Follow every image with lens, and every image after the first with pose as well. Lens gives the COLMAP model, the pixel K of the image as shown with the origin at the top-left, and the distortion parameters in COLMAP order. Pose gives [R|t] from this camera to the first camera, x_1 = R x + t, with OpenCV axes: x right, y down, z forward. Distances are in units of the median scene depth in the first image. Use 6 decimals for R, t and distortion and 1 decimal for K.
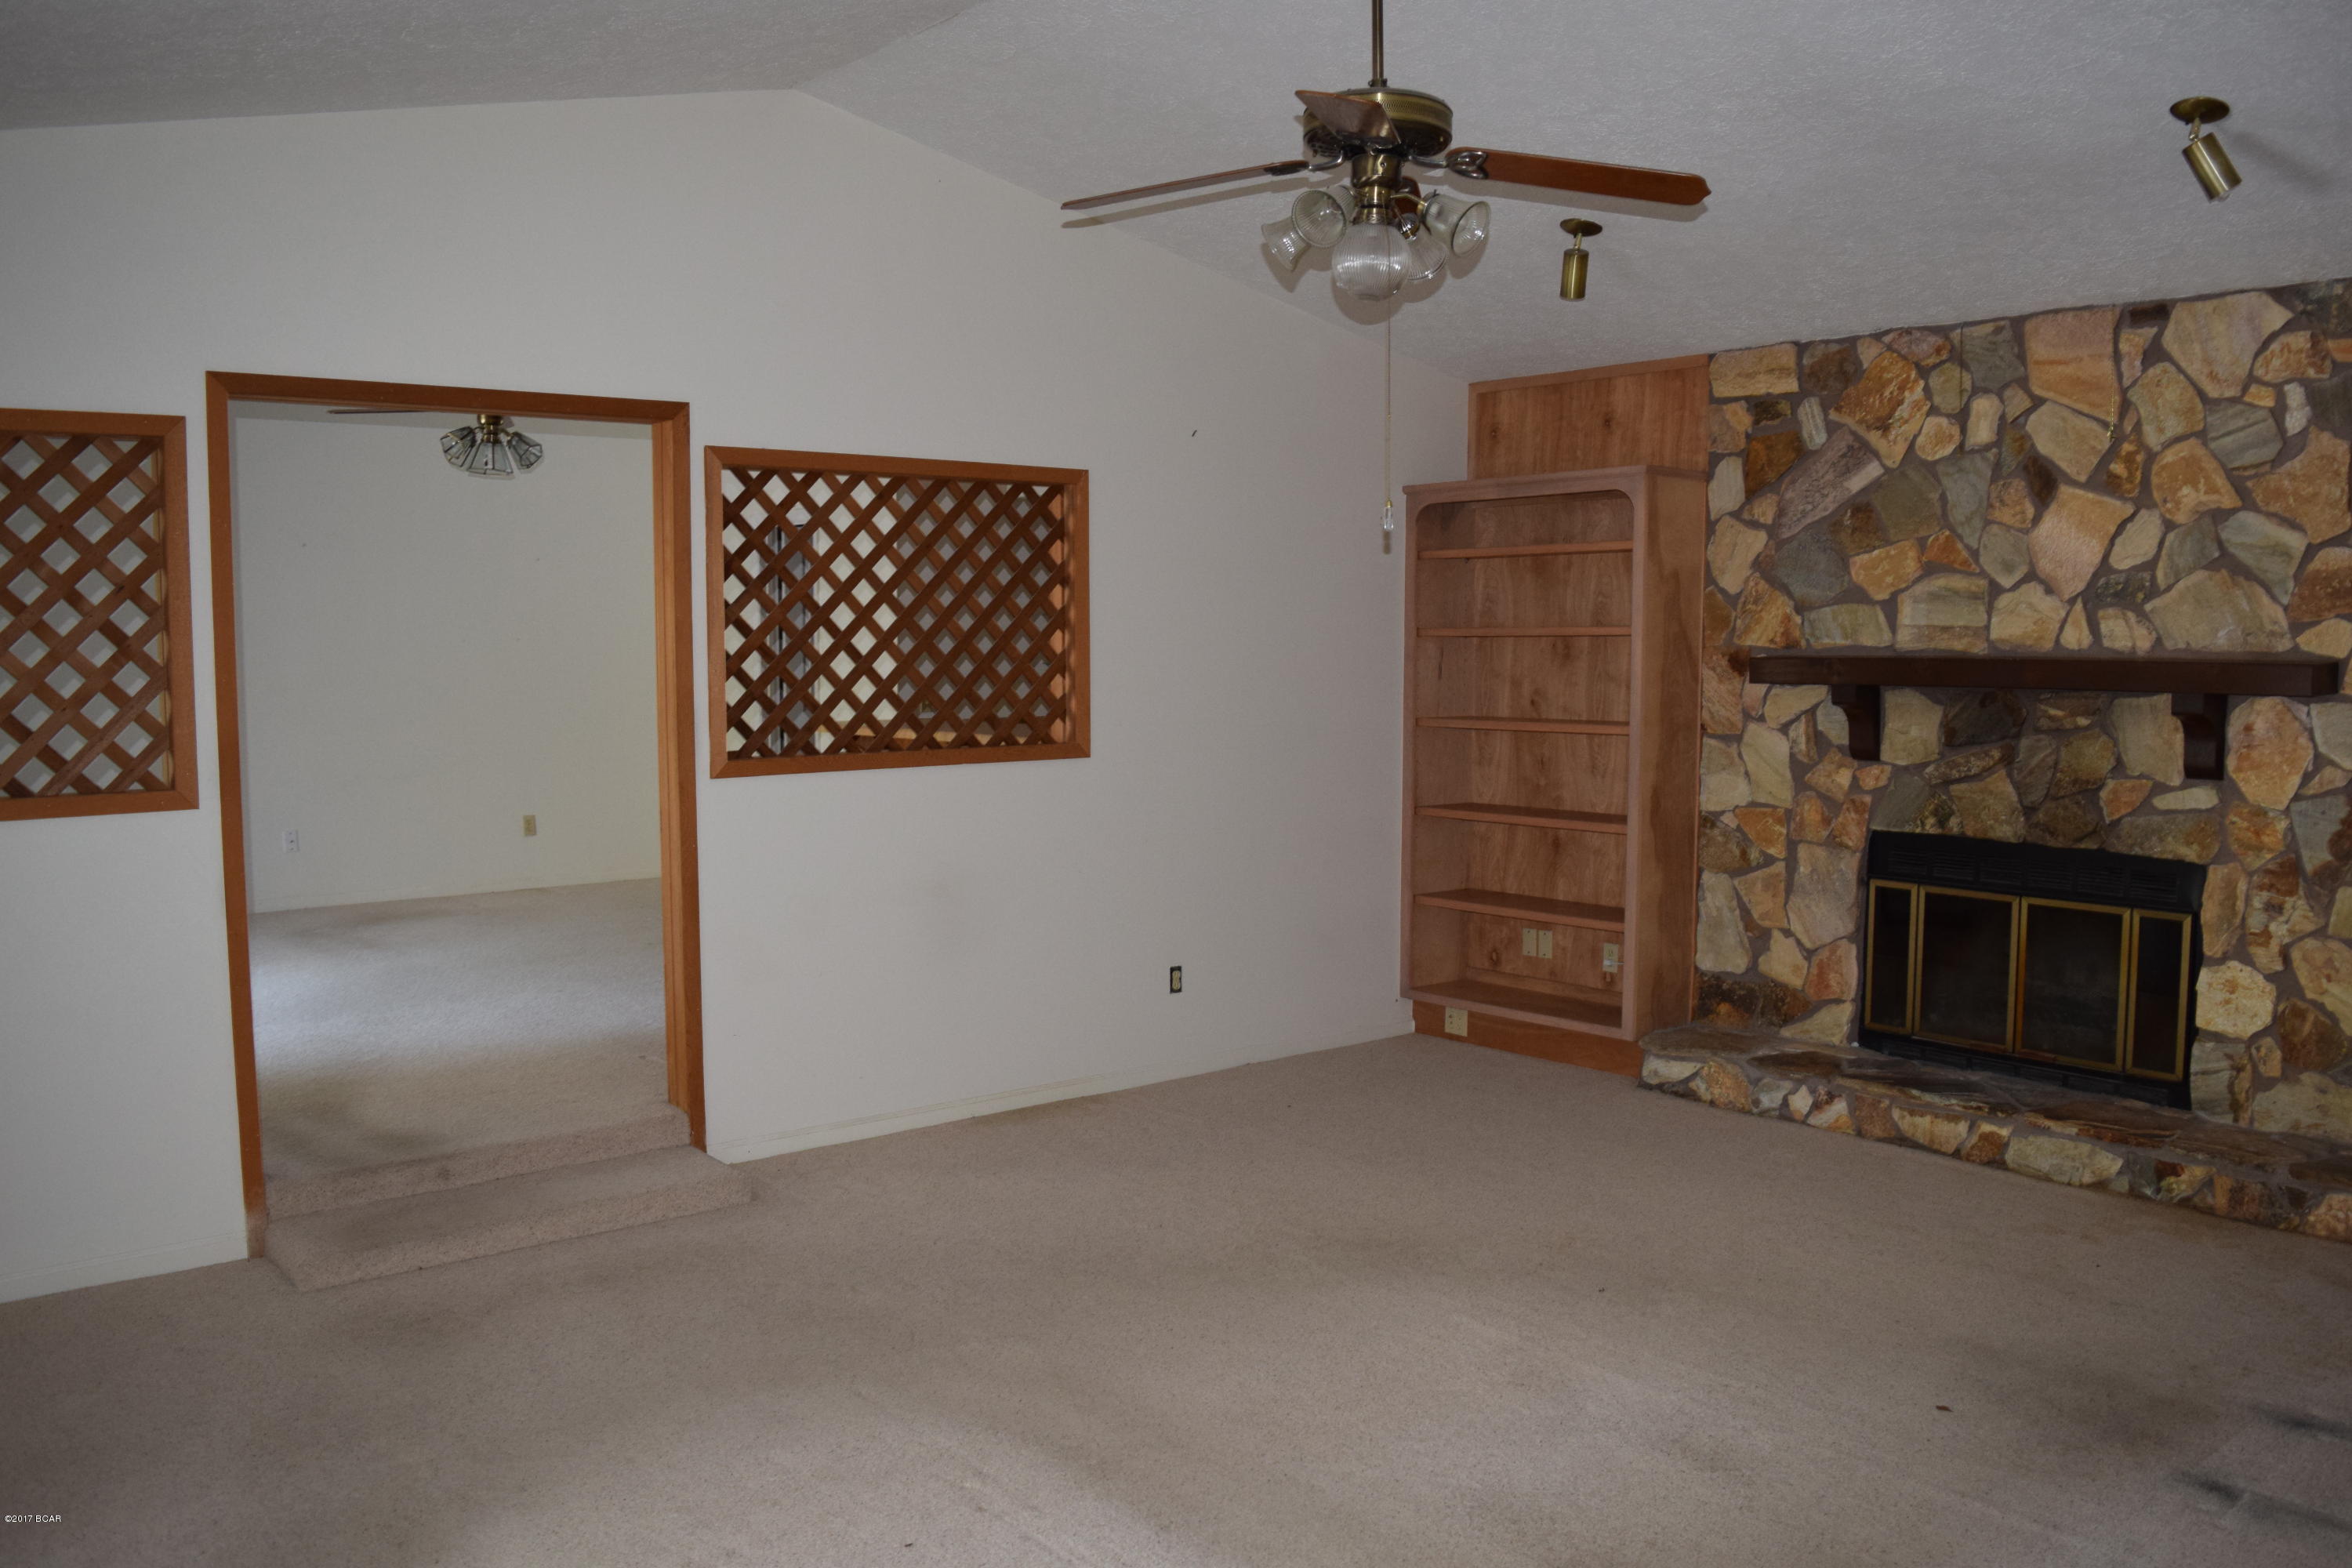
lens RADIAL K [[1855.7, 0, 1178.1], [0, 1855.7, 781.1], [0, 0, 1]] dist [-0.093366, 0.022561]
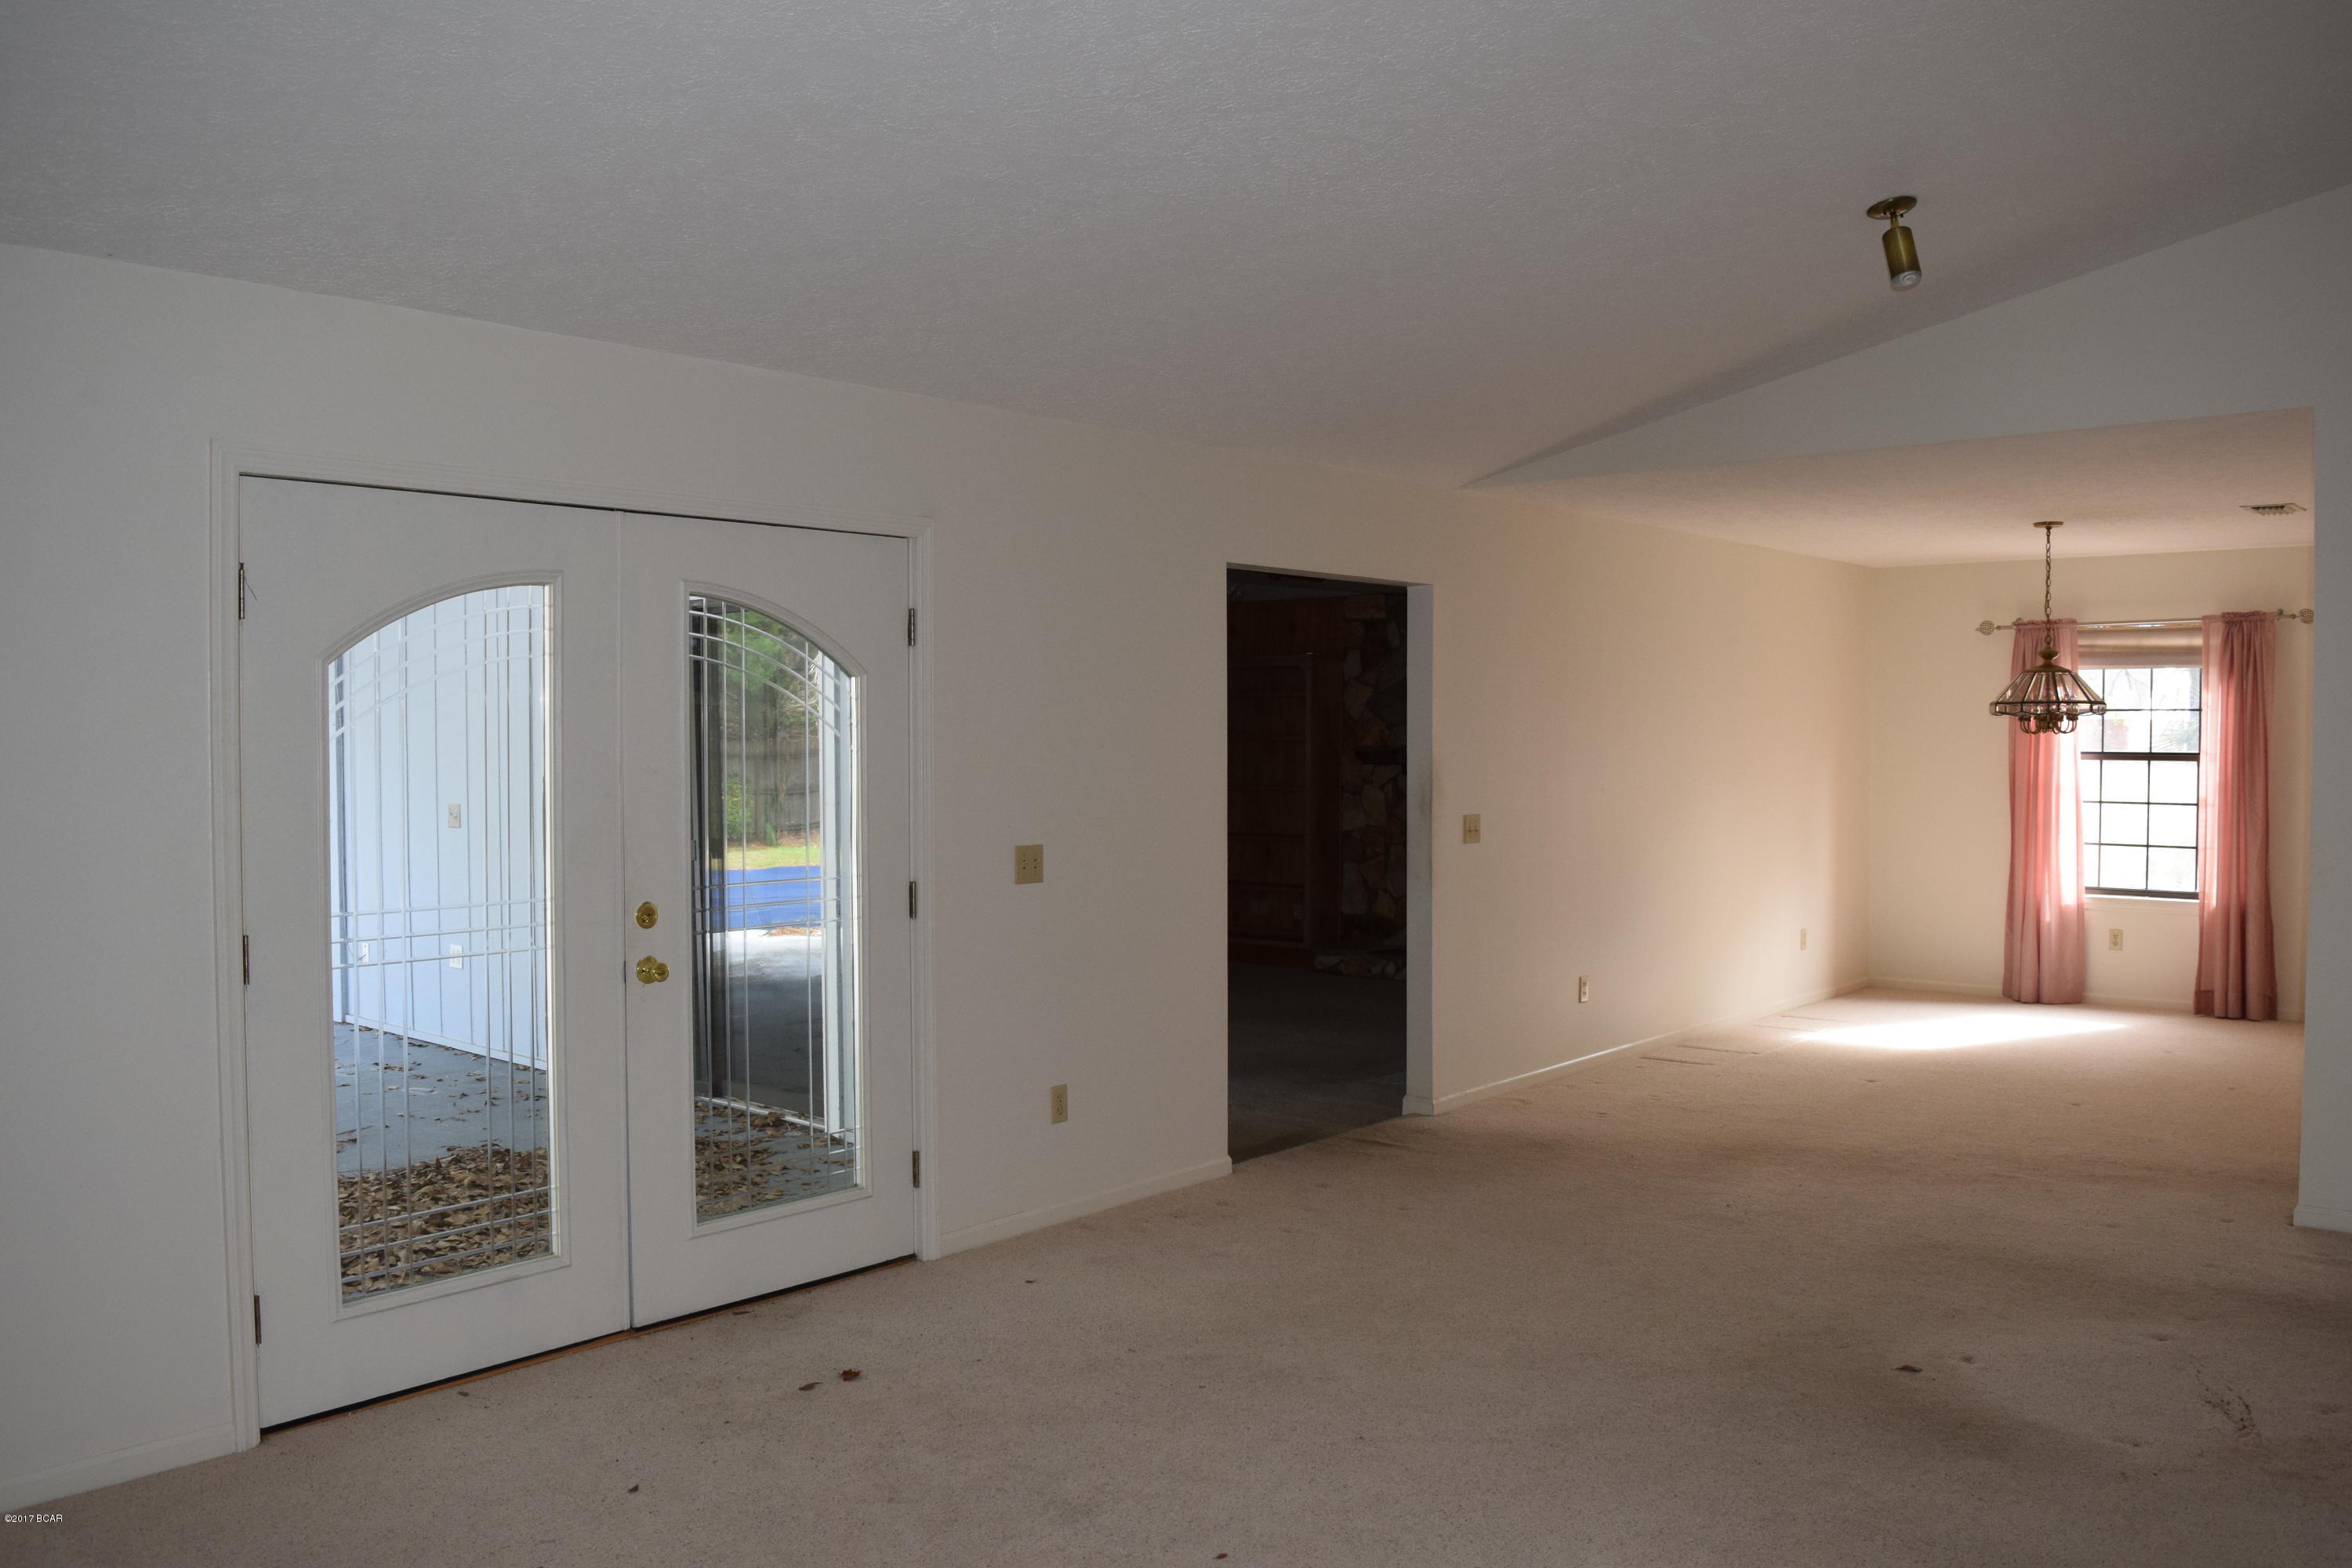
lens RADIAL K [[1855.7, 0, 1175.9], [0, 1855.7, 780.8], [0, 0, 1]] dist [-0.093366, 0.022561]
pose [[0.986977, -0.001270, 0.160859, -0.207320], [0.010375, 0.998390, -0.055771, 0.072730], [-0.160529, 0.056714, 0.985400, -0.919399]]
